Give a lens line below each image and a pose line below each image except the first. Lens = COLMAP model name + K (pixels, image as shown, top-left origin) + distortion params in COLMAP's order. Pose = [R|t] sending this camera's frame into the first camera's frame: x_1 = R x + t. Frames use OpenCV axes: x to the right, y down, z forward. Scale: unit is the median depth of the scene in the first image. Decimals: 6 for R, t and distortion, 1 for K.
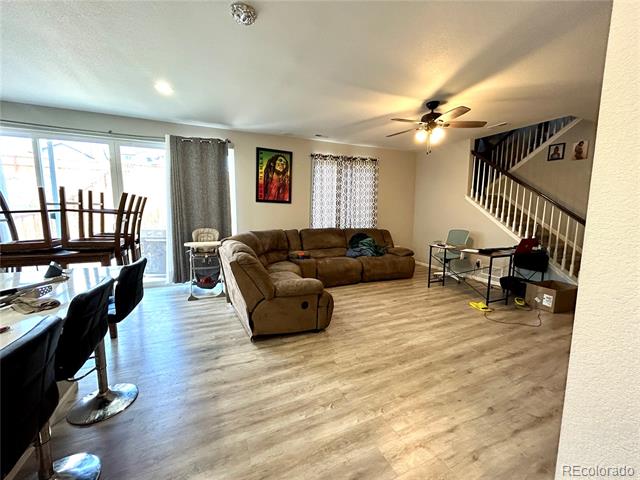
lens RADIAL K [[257.3, 0, 320.7], [0, 257.3, 238.9], [0, 0, 1]] dist [-0.001248, 0.000884]
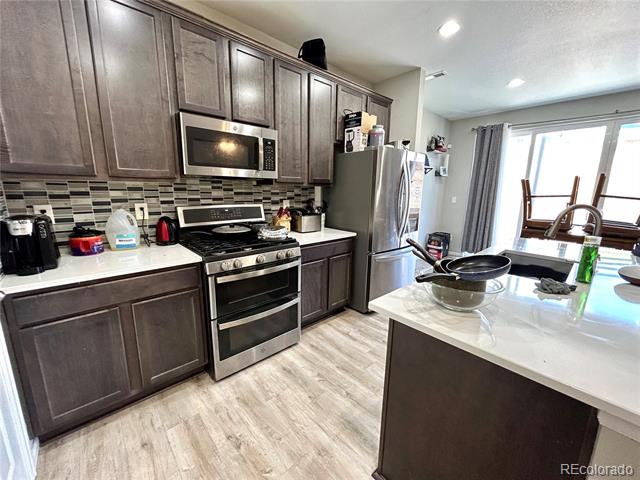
lens RADIAL K [[257.3, 0, 320.7], [0, 257.3, 238.9], [0, 0, 1]] dist [-0.001248, 0.000884]
pose [[0.316320, 0.178736, -0.931662, -0.178192], [-0.122987, 0.981529, 0.146545, 0.028120], [0.940646, 0.068227, 0.332460, -0.251770]]
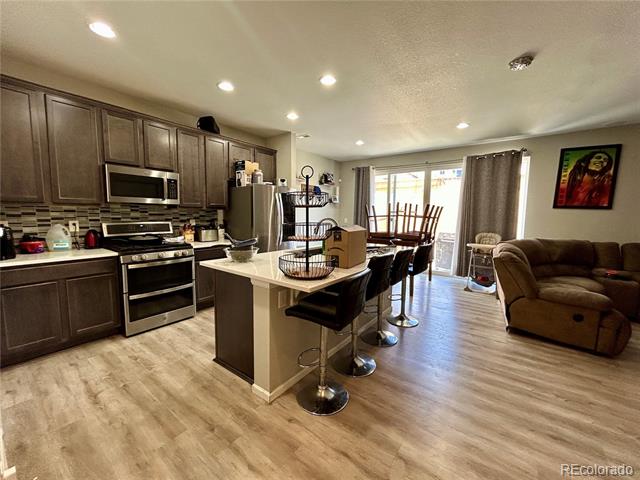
lens RADIAL K [[257.3, 0, 320.7], [0, 257.3, 238.9], [0, 0, 1]] dist [-0.001248, 0.000884]
pose [[0.486772, 0.081006, -0.869765, 0.165919], [-0.108952, 0.993546, 0.031558, 0.028156], [0.866708, 0.079402, 0.492456, -0.177006]]
